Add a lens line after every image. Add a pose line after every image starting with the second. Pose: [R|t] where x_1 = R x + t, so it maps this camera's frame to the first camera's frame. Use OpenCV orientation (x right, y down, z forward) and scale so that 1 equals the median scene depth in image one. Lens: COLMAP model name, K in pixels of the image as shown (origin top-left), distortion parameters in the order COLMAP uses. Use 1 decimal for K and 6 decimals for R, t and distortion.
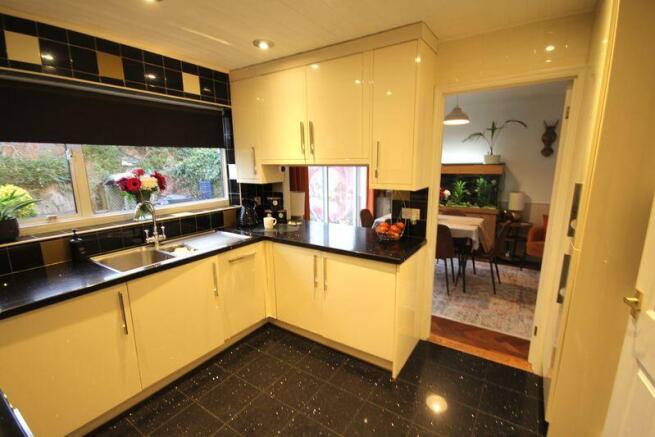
lens RADIAL K [[309.2, 0, 323.0], [0, 309.2, 221.6], [0, 0, 1]] dist [0.003415, -0.001035]
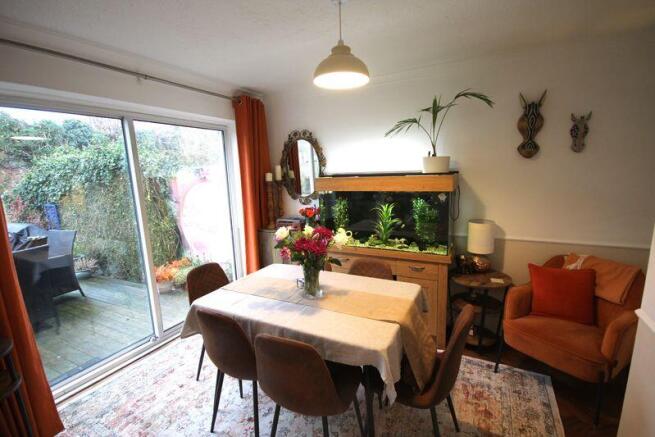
lens RADIAL K [[309.2, 0, 328.1], [0, 309.2, 222.2], [0, 0, 1]] dist [0.003415, -0.001035]
pose [[0.993285, -0.038692, 0.109031, 0.281329], [0.041106, 0.998955, -0.019981, -0.091828], [-0.108144, 0.024329, 0.993837, 0.457668]]
